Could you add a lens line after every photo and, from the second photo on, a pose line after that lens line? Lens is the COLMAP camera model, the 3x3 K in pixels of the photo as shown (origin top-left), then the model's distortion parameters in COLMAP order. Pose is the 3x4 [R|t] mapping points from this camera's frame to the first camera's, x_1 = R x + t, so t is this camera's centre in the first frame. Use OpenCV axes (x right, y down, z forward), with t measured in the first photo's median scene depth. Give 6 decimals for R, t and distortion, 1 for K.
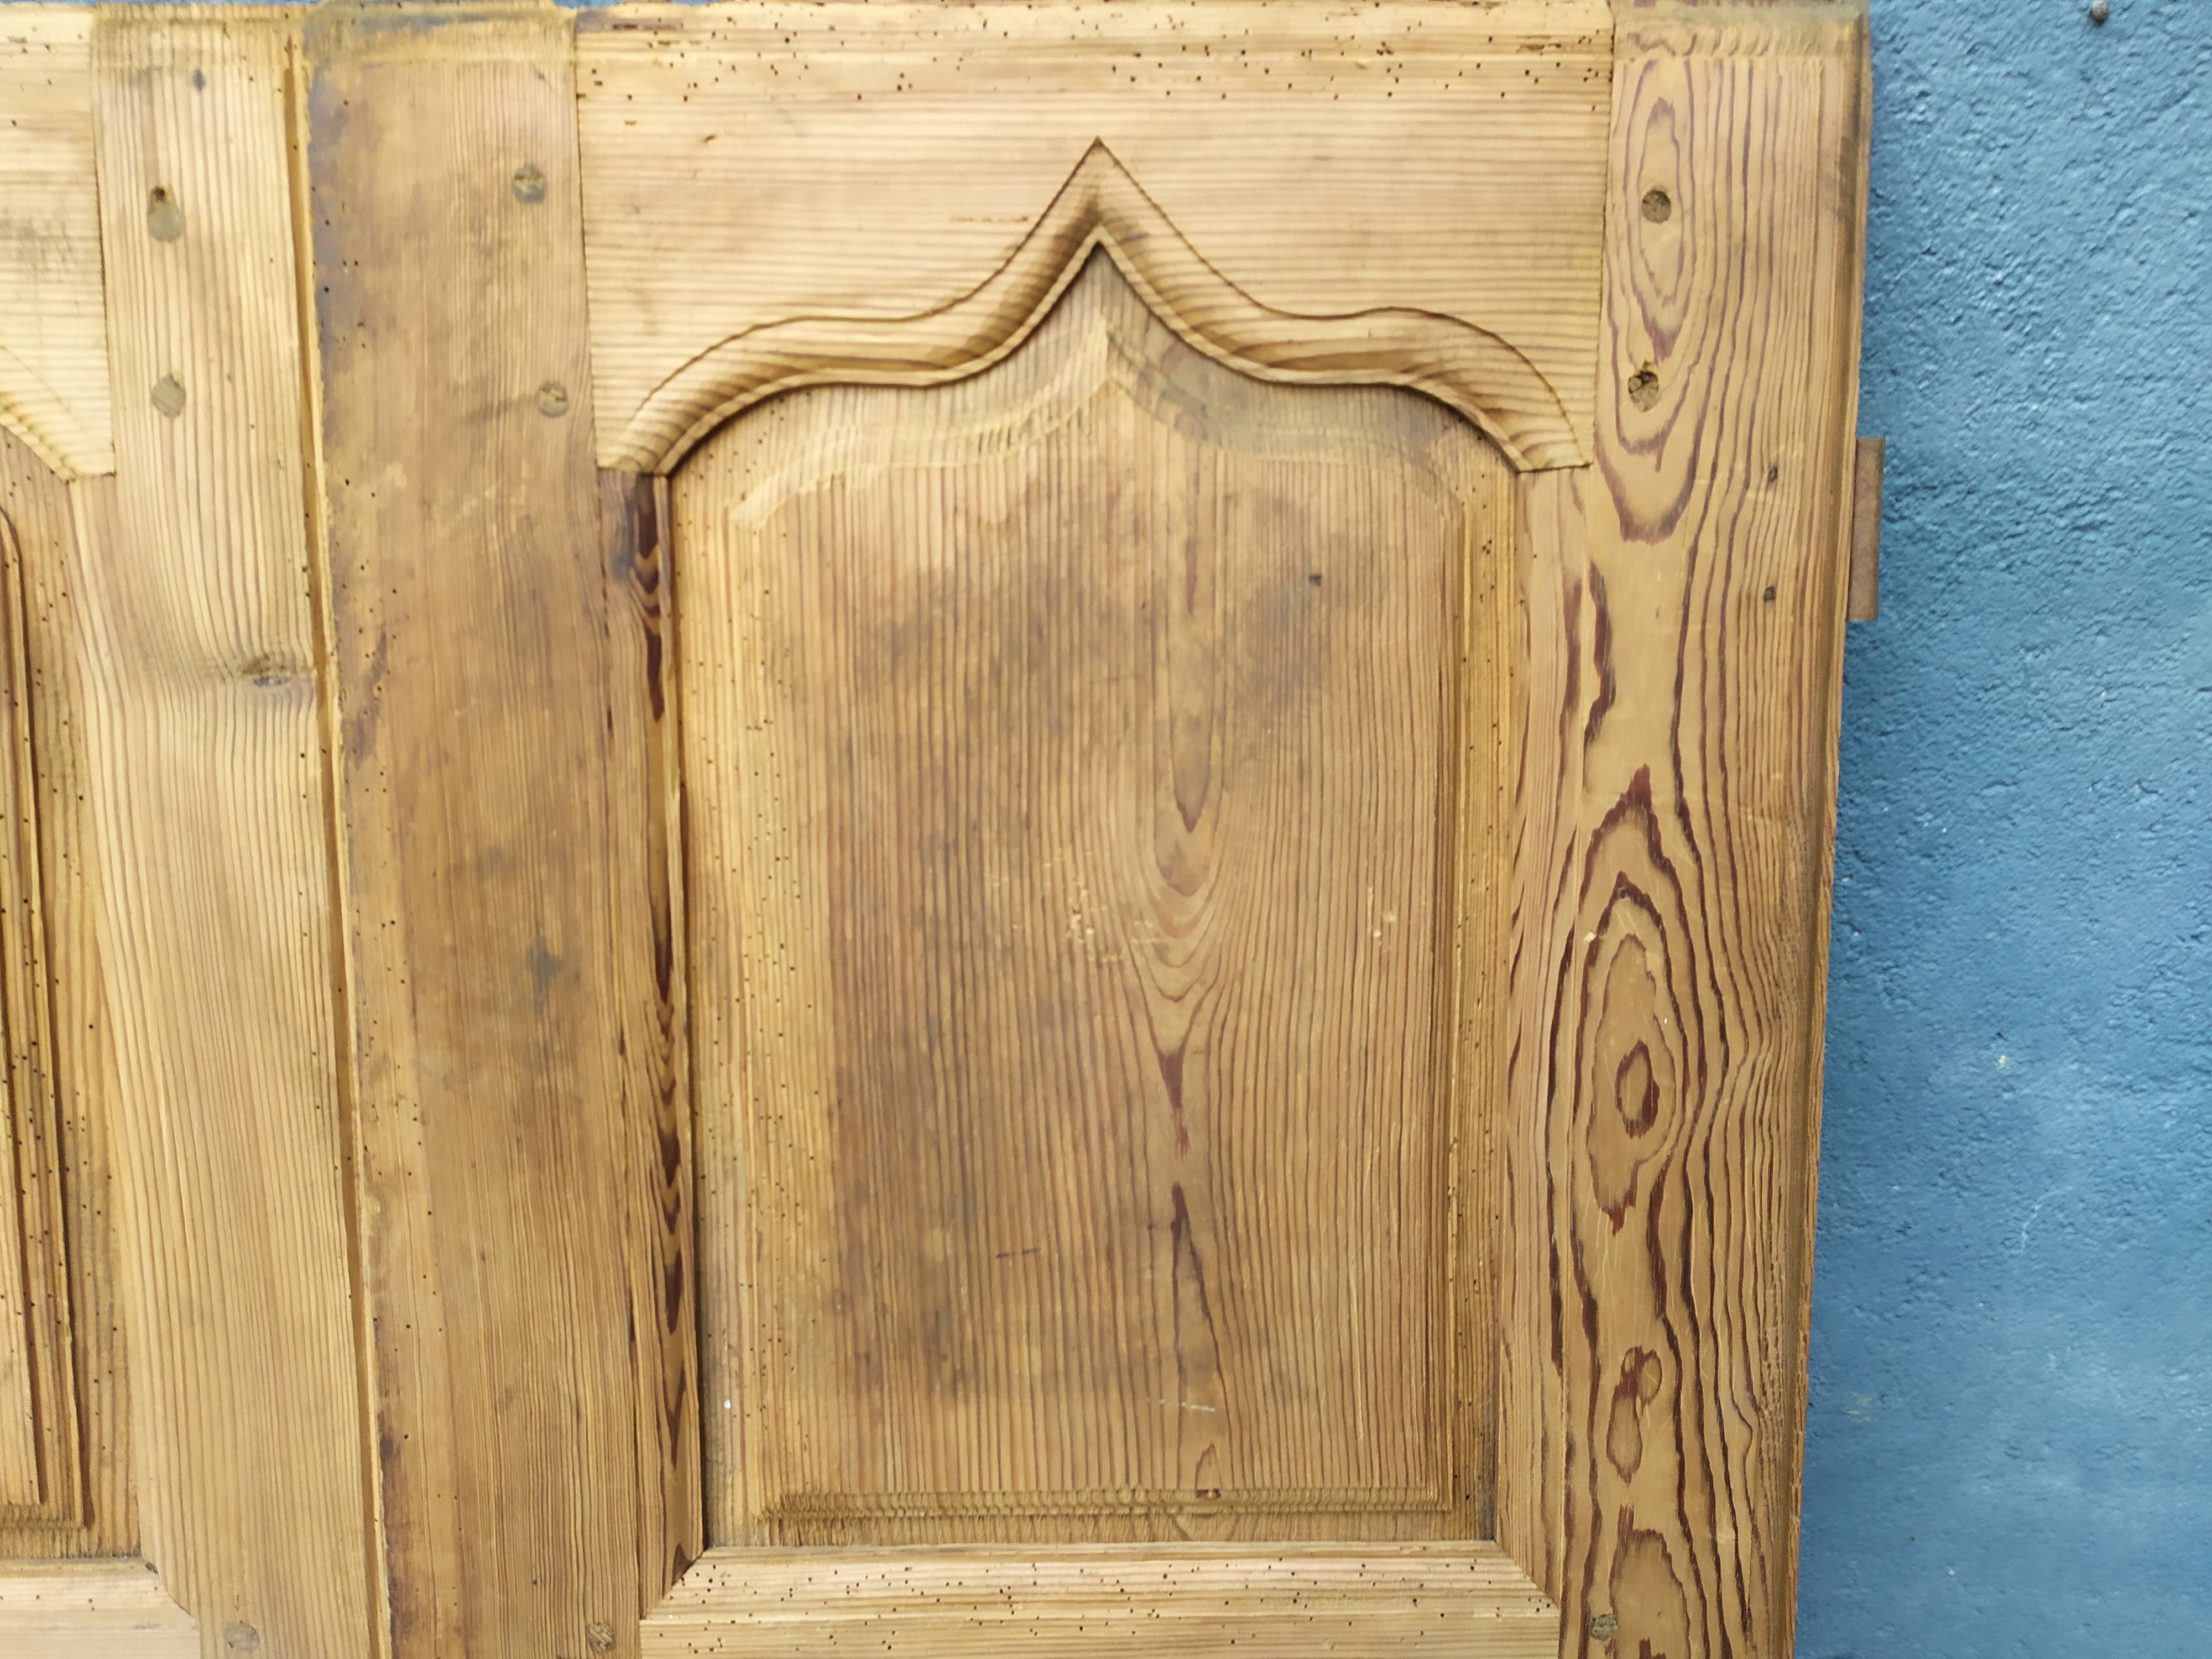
lens RADIAL K [[1679.8, 0, 1090.8], [0, 1679.8, 681.4], [0, 0, 1]] dist [0.044824, -0.039461]
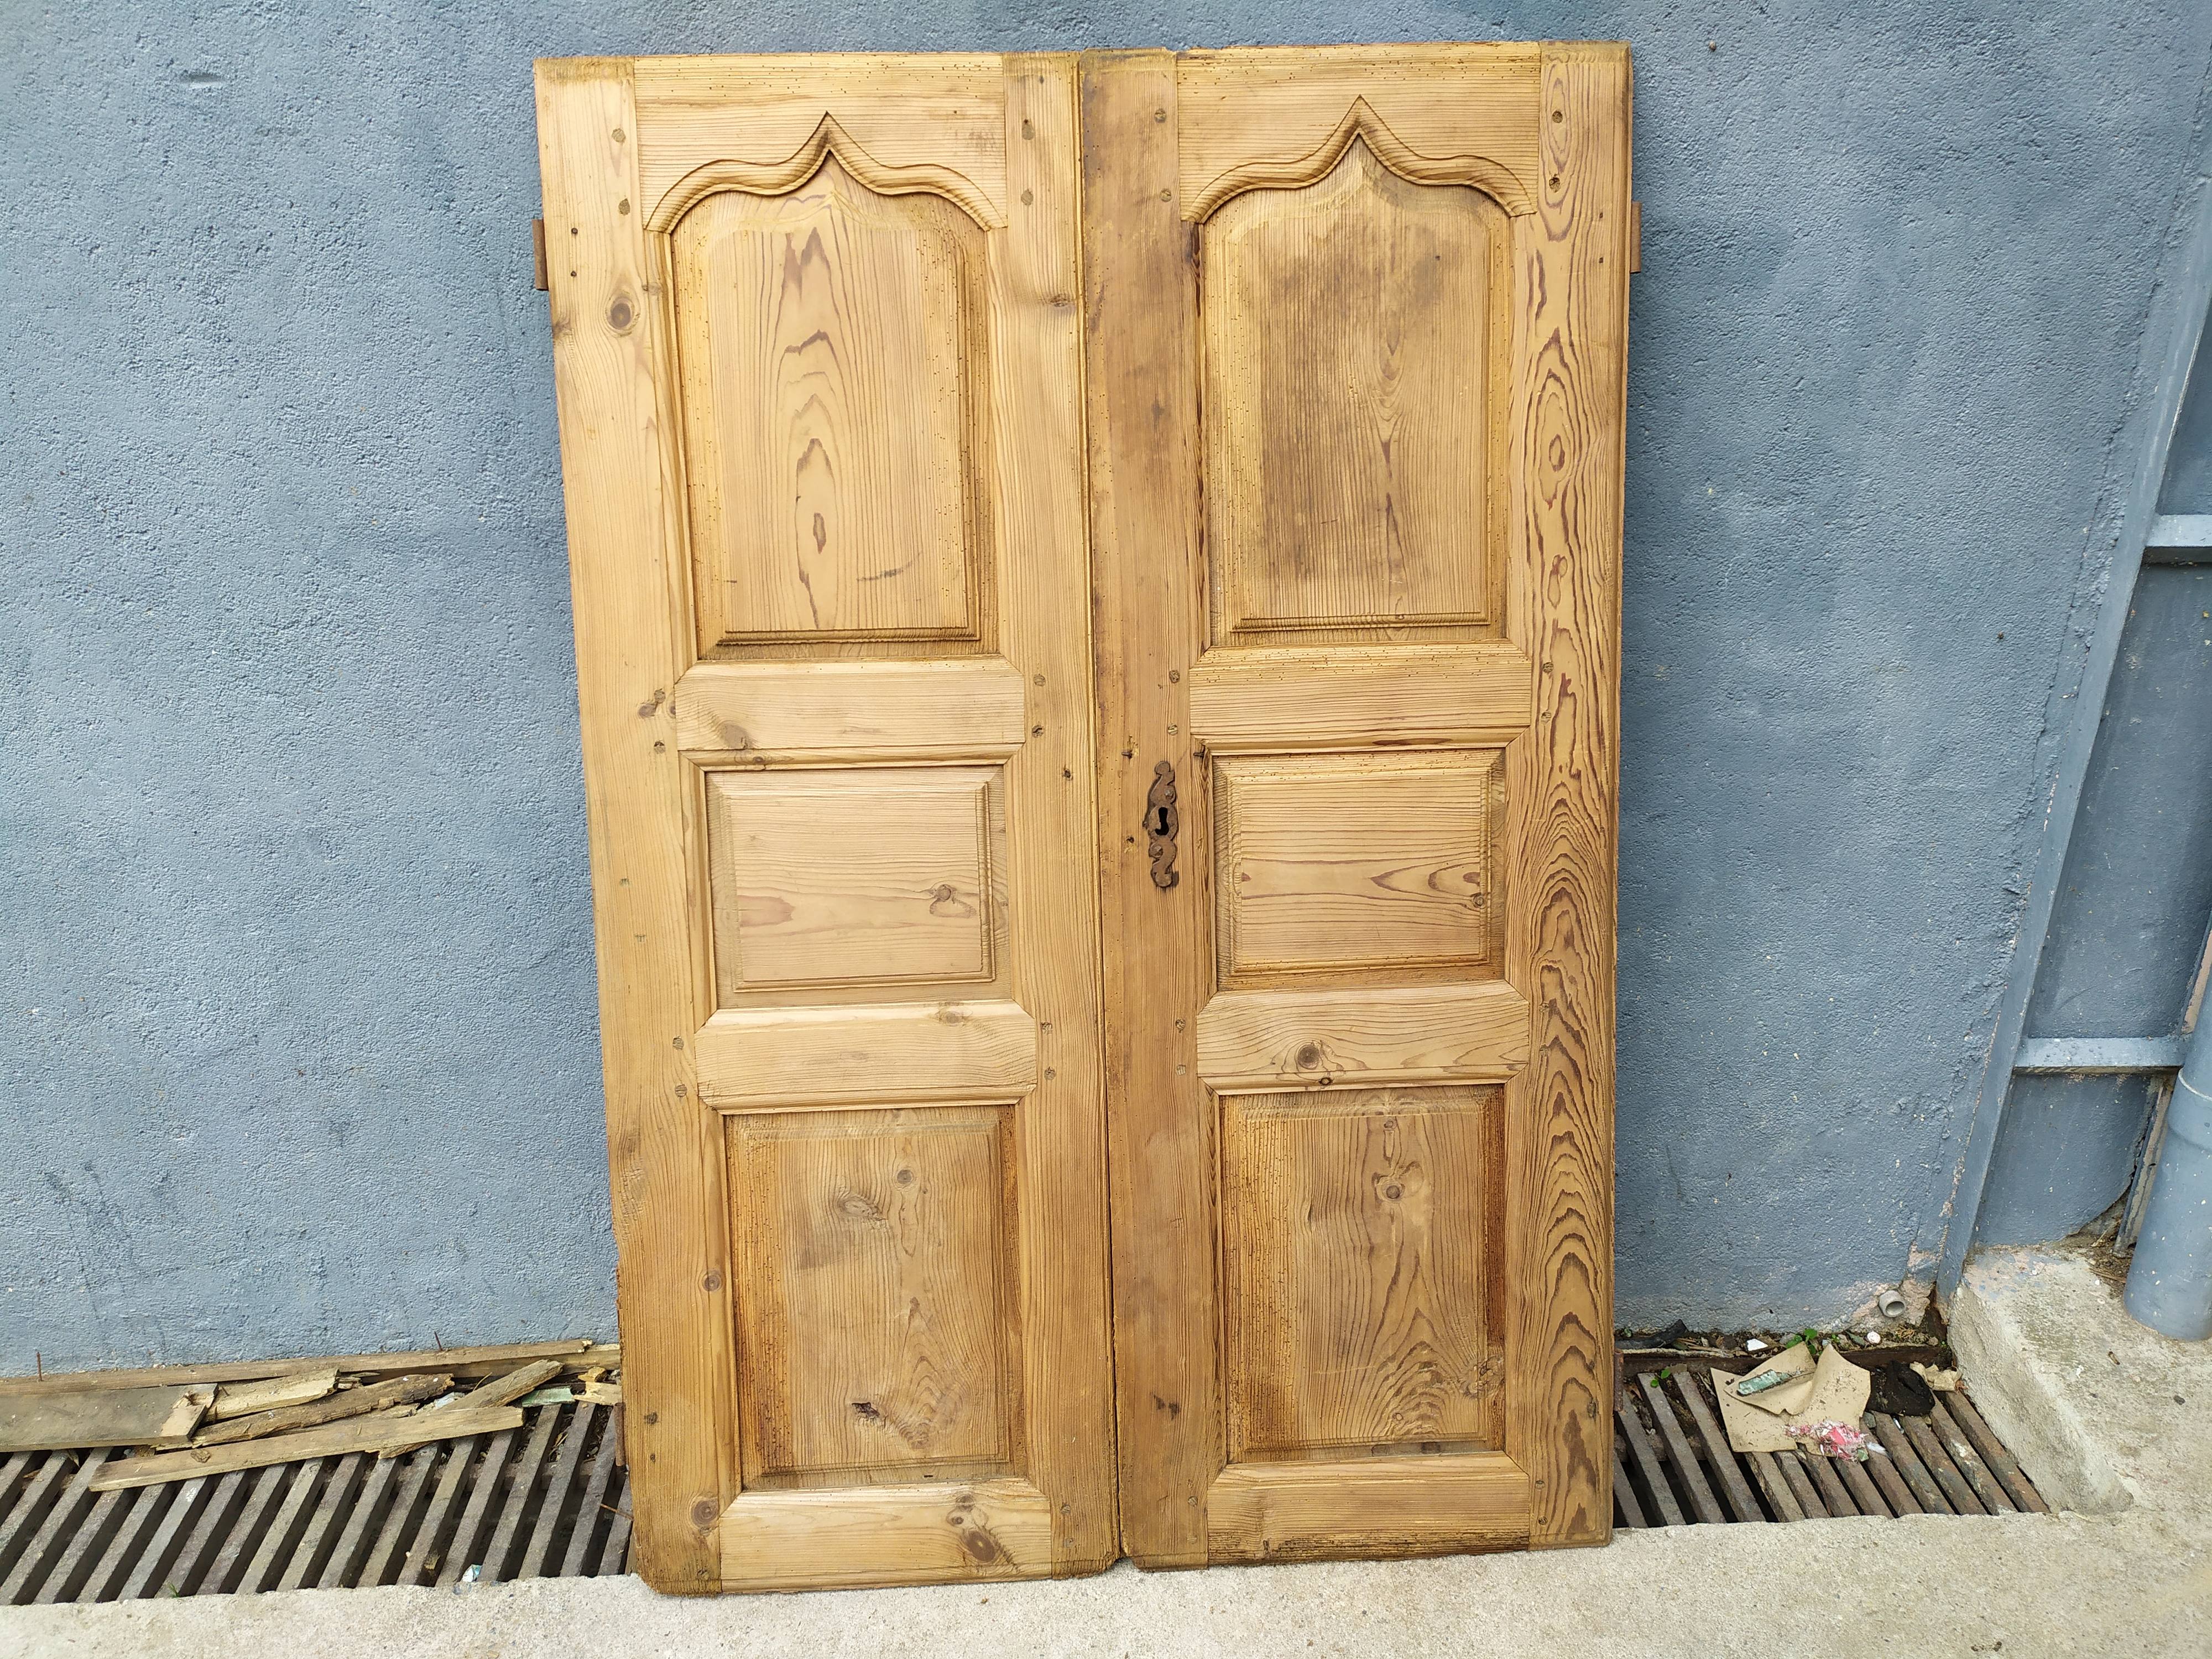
lens RADIAL K [[1679.8, 0, 1113.3], [0, 1679.8, 831.7], [0, 0, 1]] dist [0.044824, -0.039461]
pose [[0.999230, -0.027615, 0.027857, -0.490174], [0.027025, 0.999407, 0.021324, 0.788620], [-0.028429, -0.020555, 0.999384, -1.733974]]
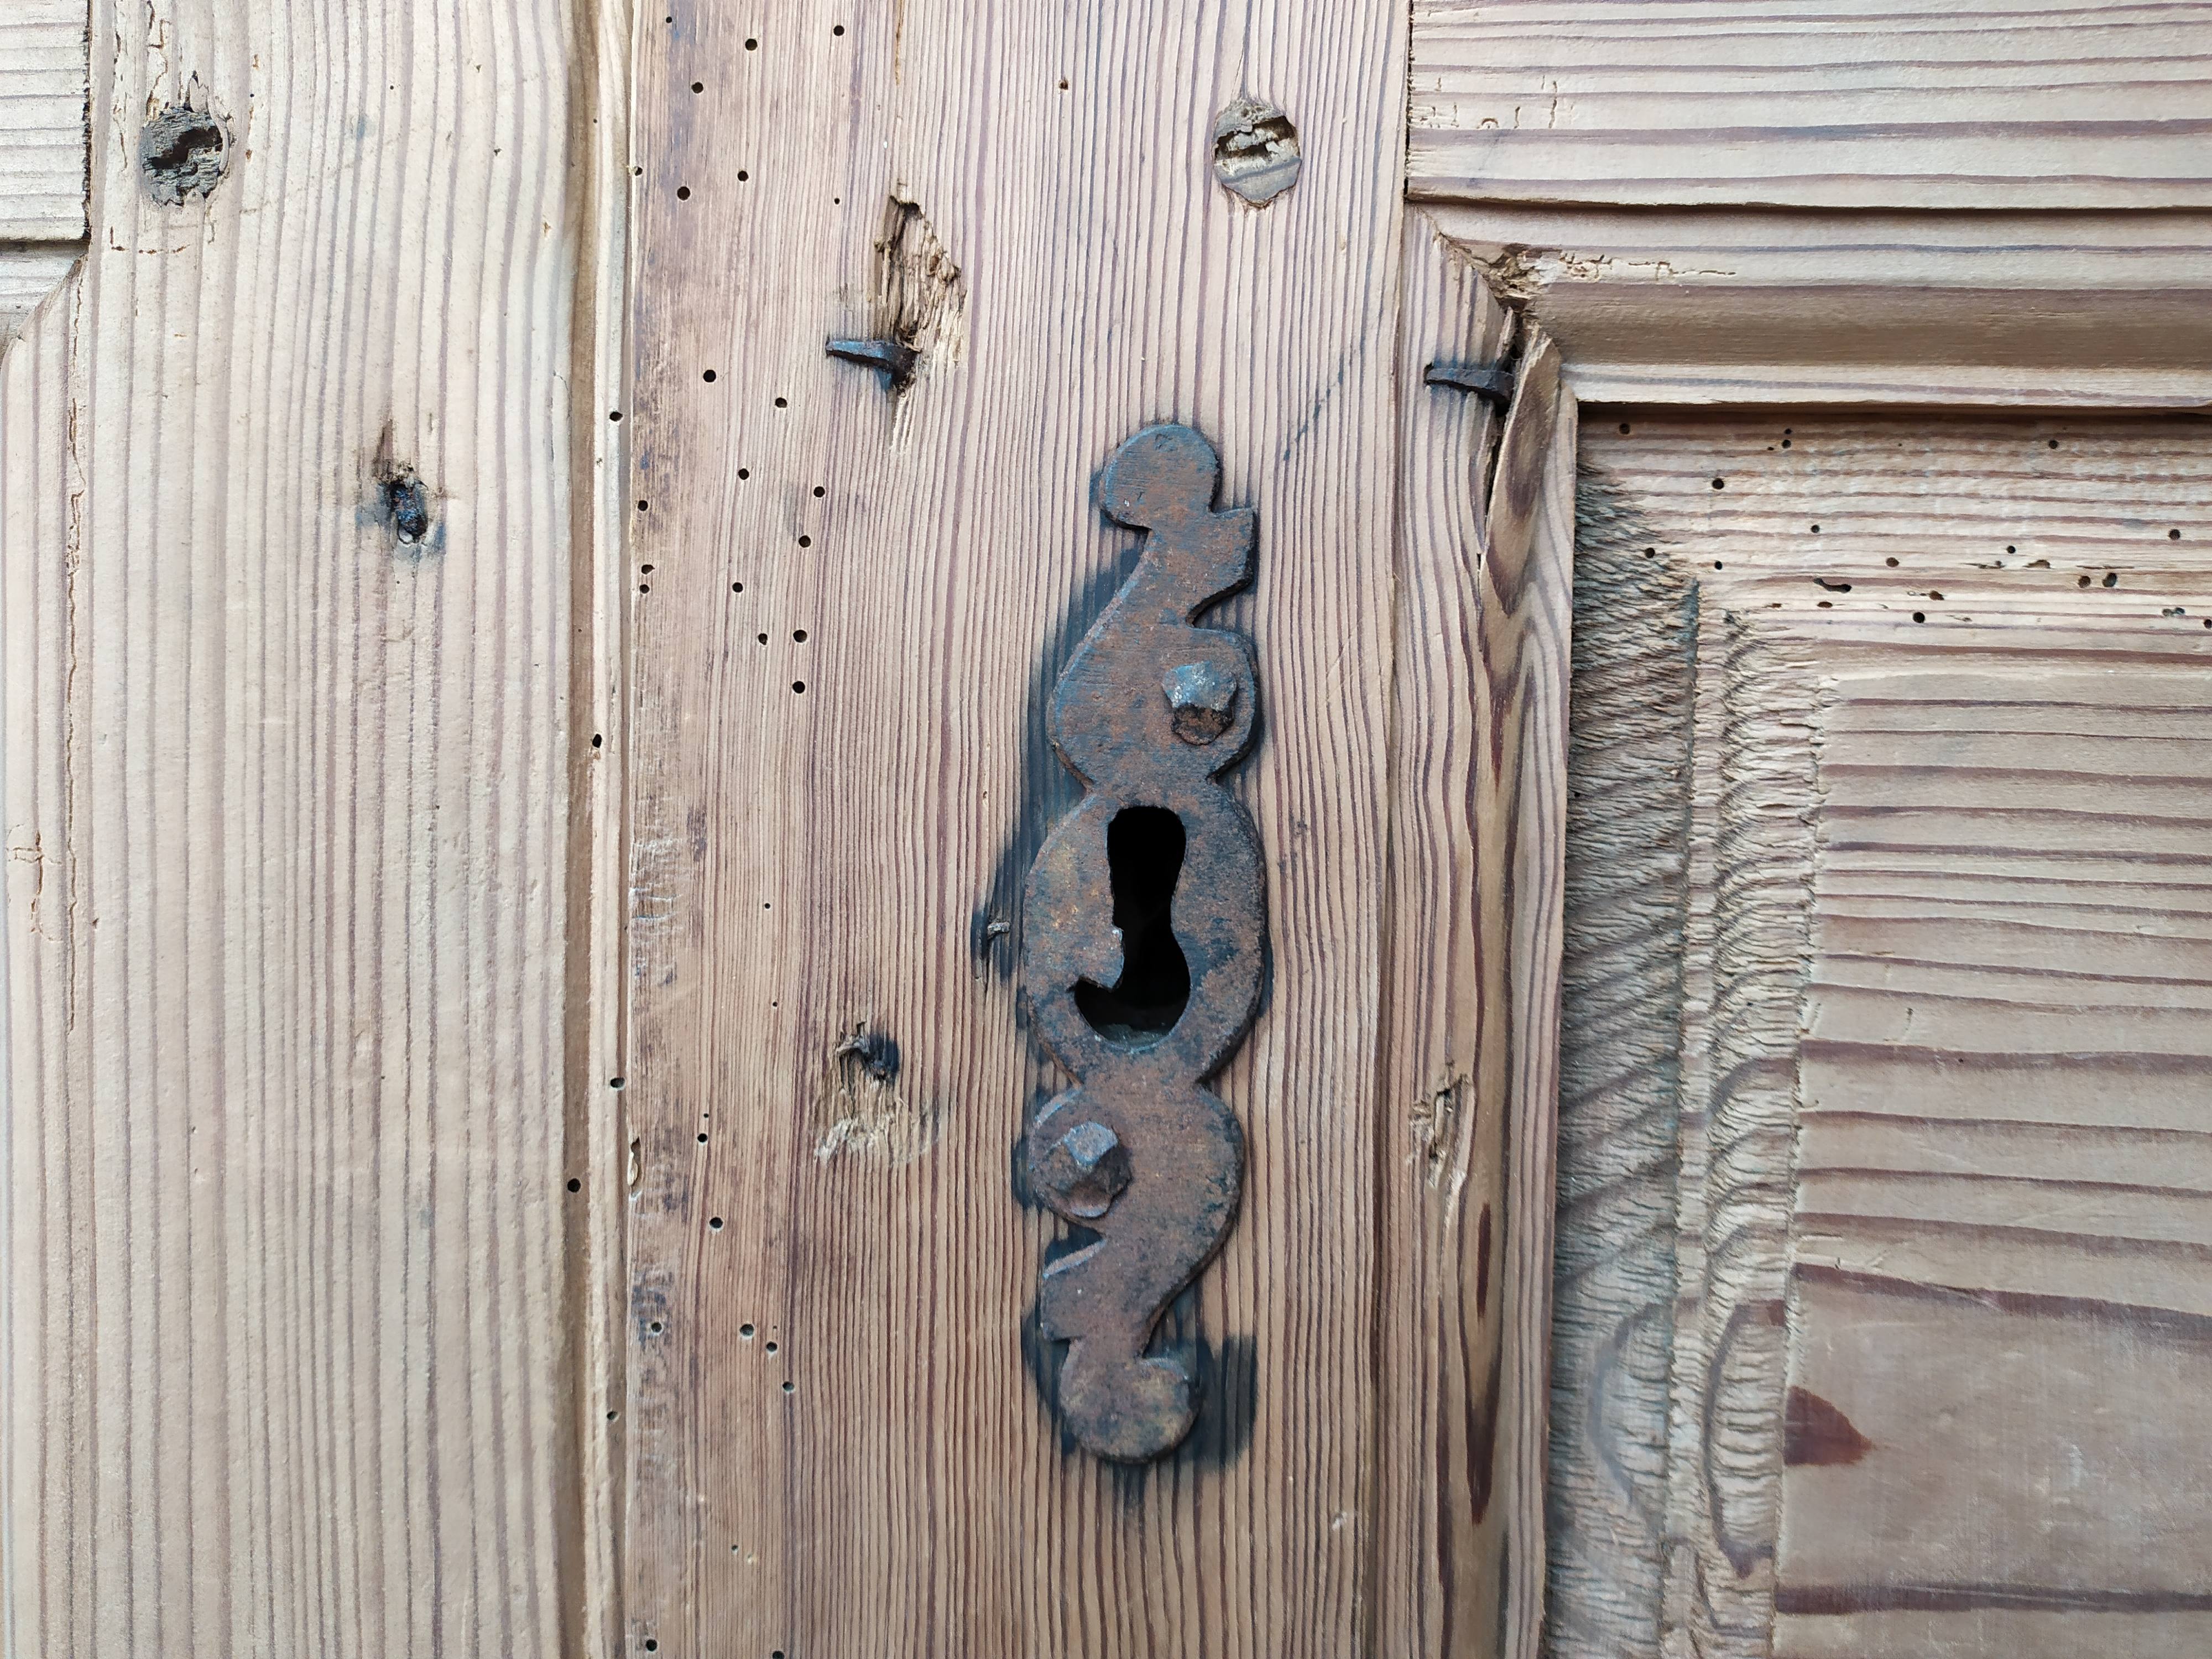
lens RADIAL K [[1679.8, 0, 1102.6], [0, 1679.8, 823.6], [0, 0, 1]] dist [0.044824, -0.039461]
pose [[0.996973, 0.023079, -0.074238, -0.311228], [-0.027625, 0.997767, -0.060812, 0.834453], [0.072668, 0.062679, 0.995385, 0.735903]]
